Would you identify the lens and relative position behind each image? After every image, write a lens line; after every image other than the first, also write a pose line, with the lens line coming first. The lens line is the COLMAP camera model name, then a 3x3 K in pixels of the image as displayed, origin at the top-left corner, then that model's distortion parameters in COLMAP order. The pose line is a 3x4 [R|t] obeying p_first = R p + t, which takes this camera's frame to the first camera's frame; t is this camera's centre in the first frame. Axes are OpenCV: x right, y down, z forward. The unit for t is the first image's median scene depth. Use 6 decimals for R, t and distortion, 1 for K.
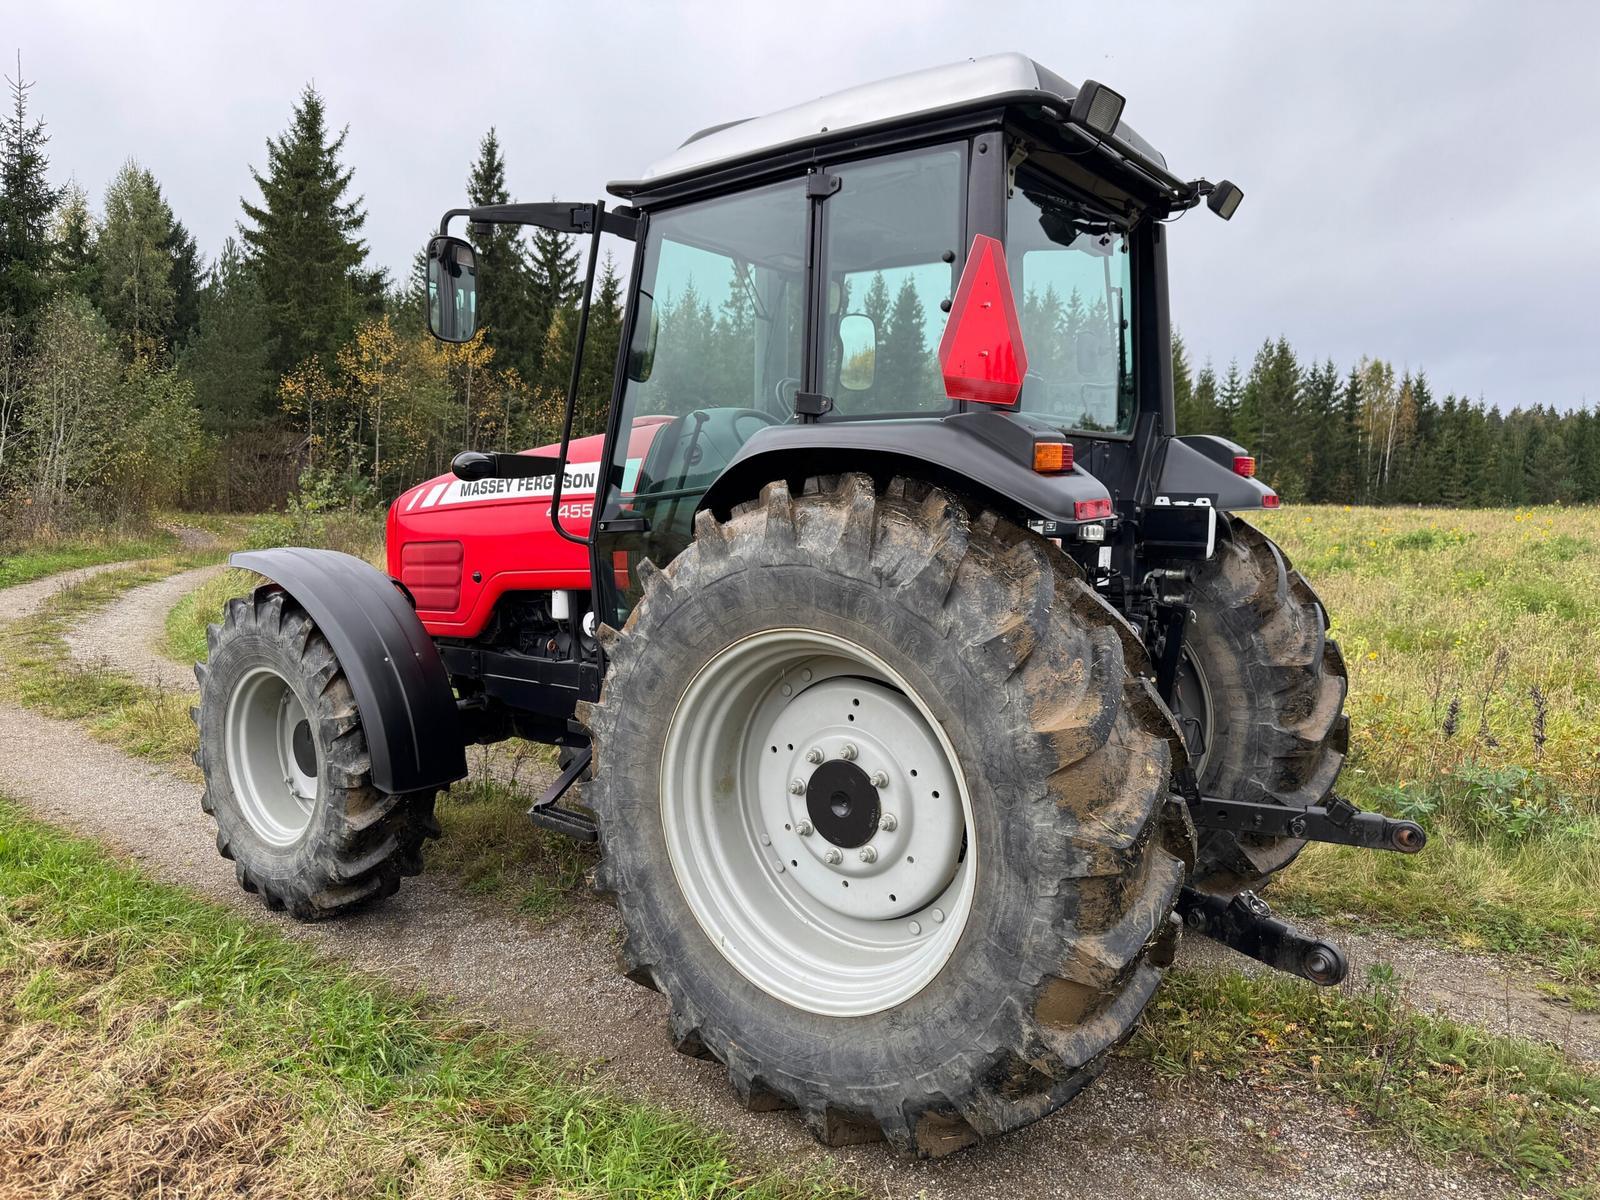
lens RADIAL K [[1108.5, 0, 796.5], [0, 1108.5, 598.6], [0, 0, 1]] dist [0.101237, -0.158889]
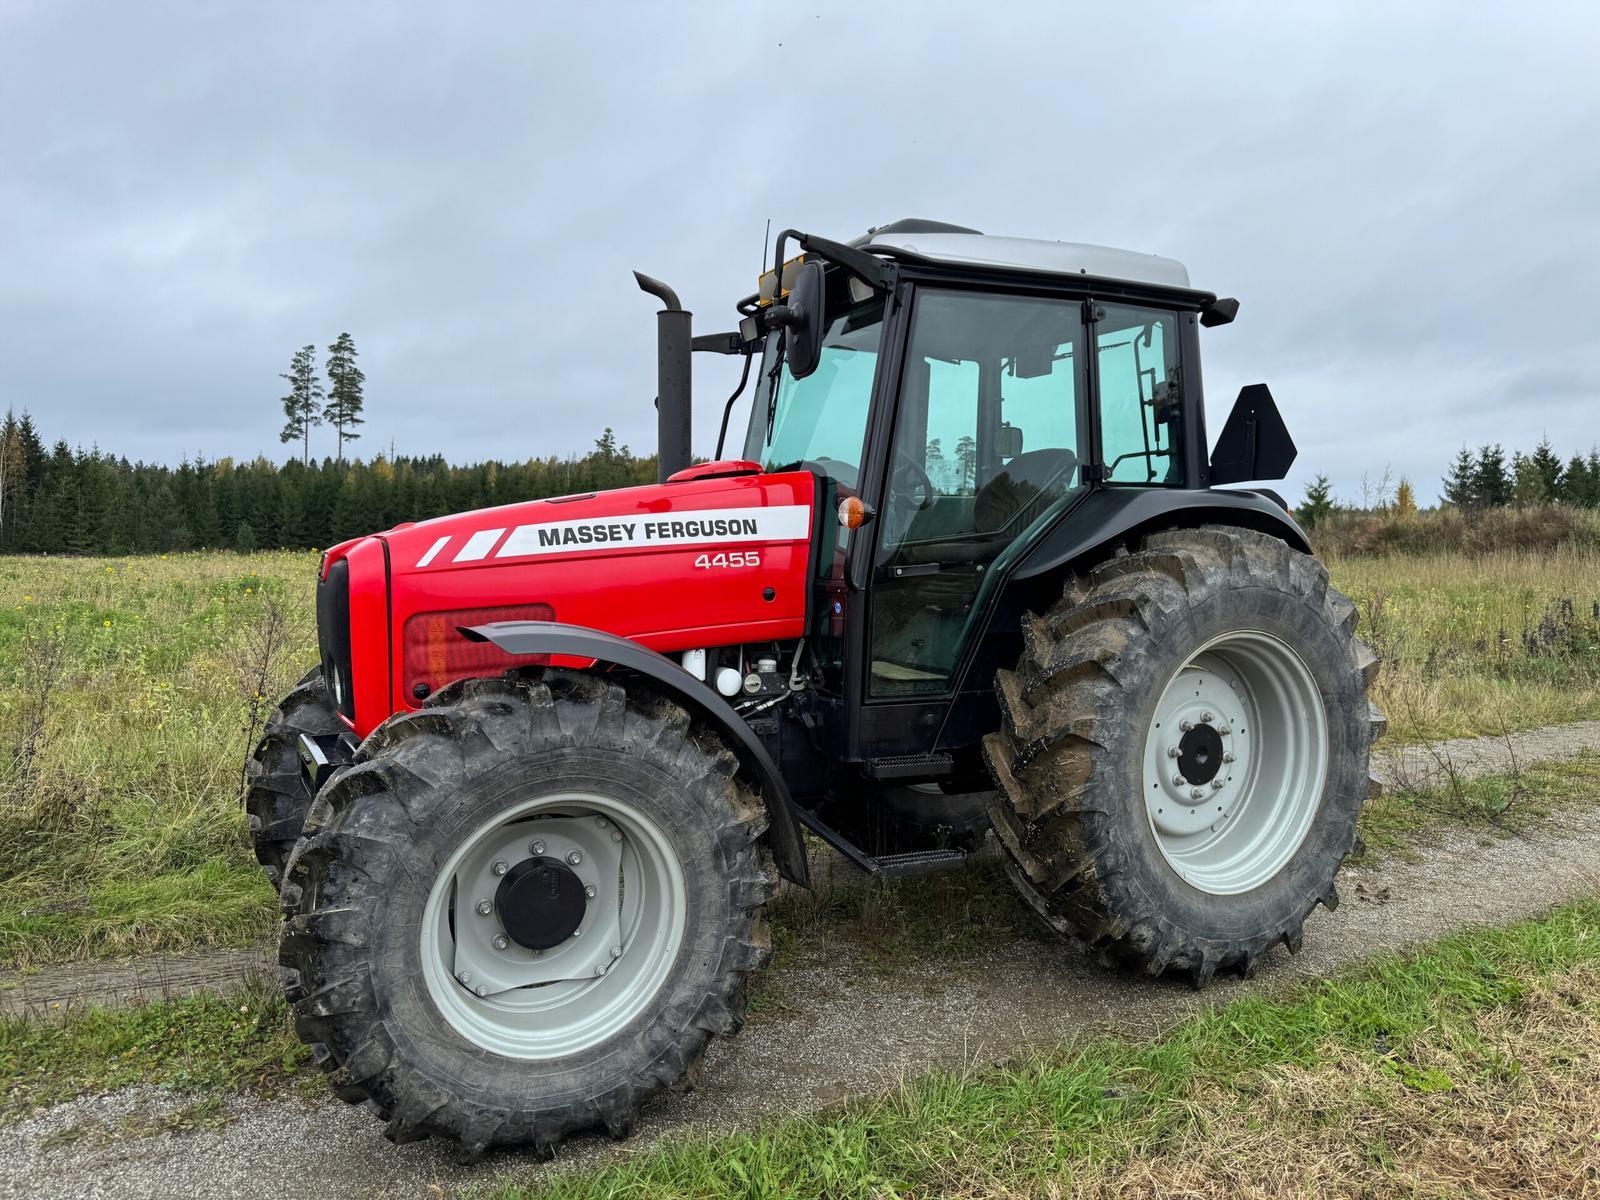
lens RADIAL K [[1130.3, 0, 801.1], [0, 1130.3, 592.4], [0, 0, 1]] dist [0.044203, -0.060665]
pose [[0.424478, -0.041704, 0.904477, -1.489907], [0.085909, 0.996287, 0.005619, -0.075590], [-0.901354, 0.075318, 0.426484, 0.820438]]
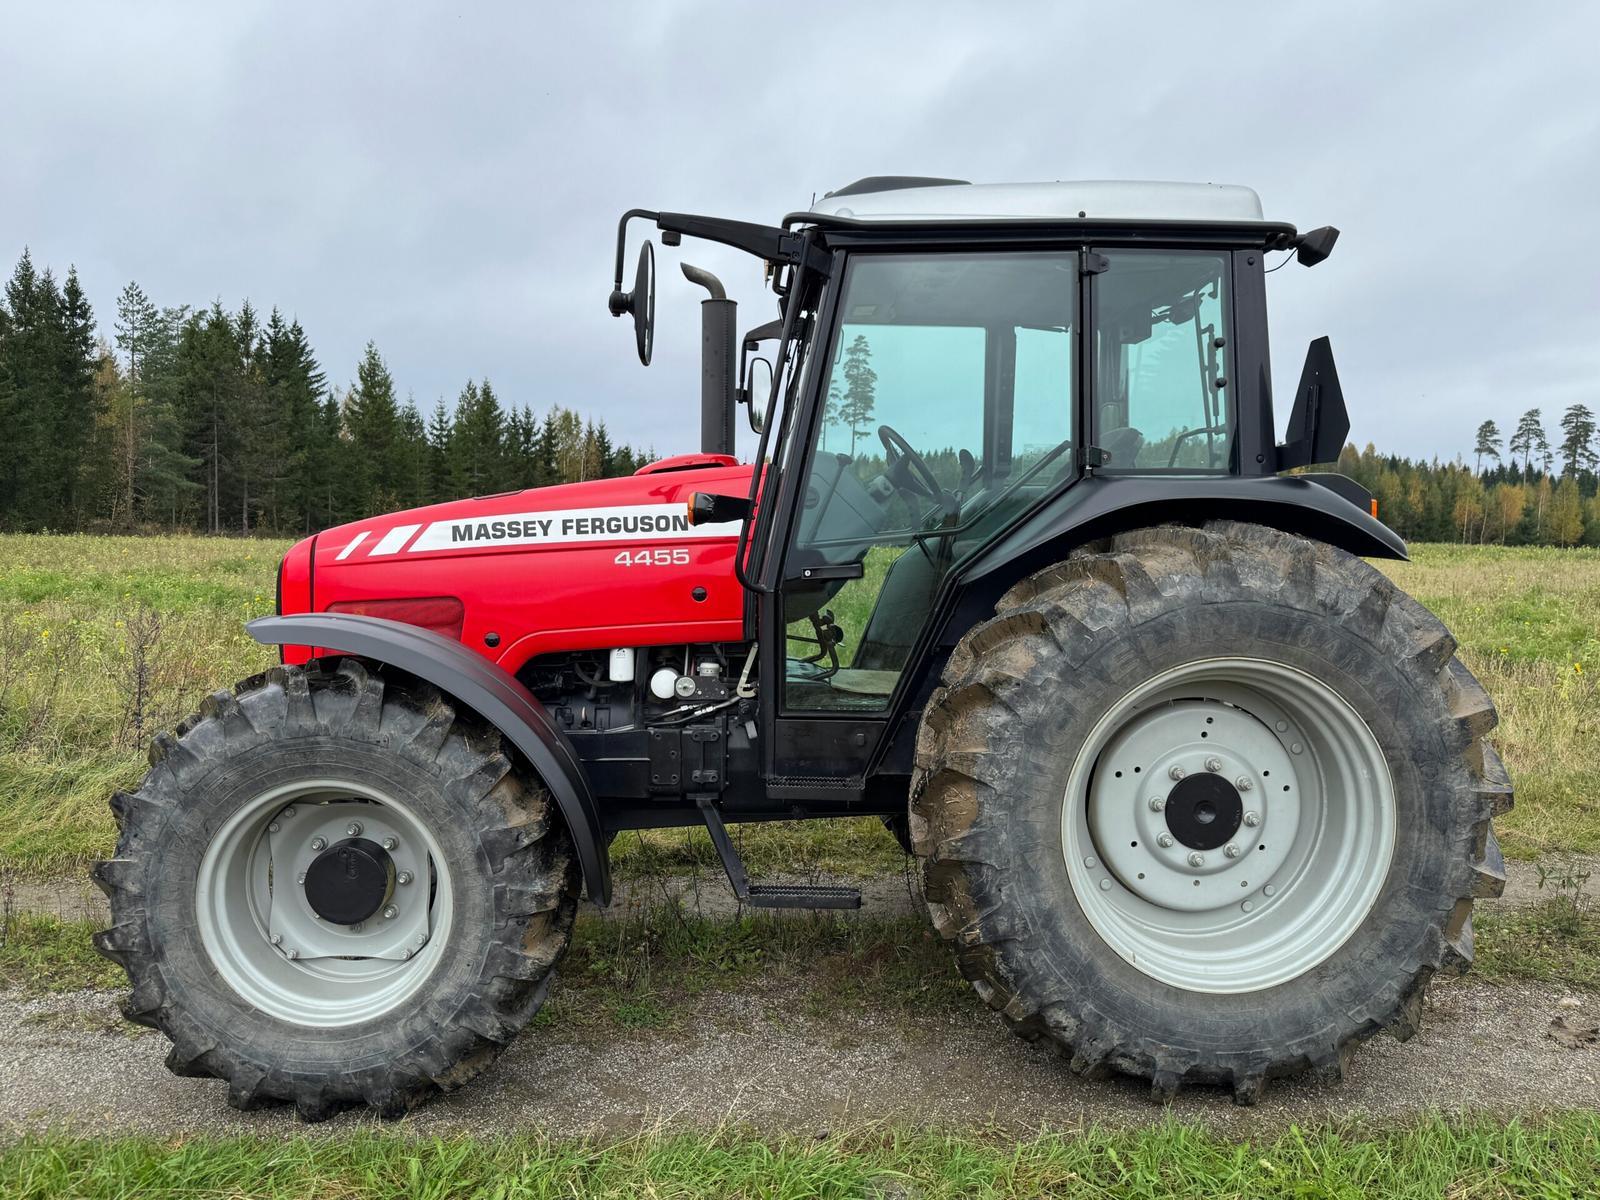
lens RADIAL K [[1160.0, 0, 798.8], [0, 1160.0, 597.8], [0, 0, 1]] dist [0.041861, -0.062518]
pose [[0.770460, -0.031873, 0.636692, -1.025121], [0.055309, 0.998325, -0.016953, -0.035352], [-0.635085, 0.048277, 0.770932, 0.332865]]
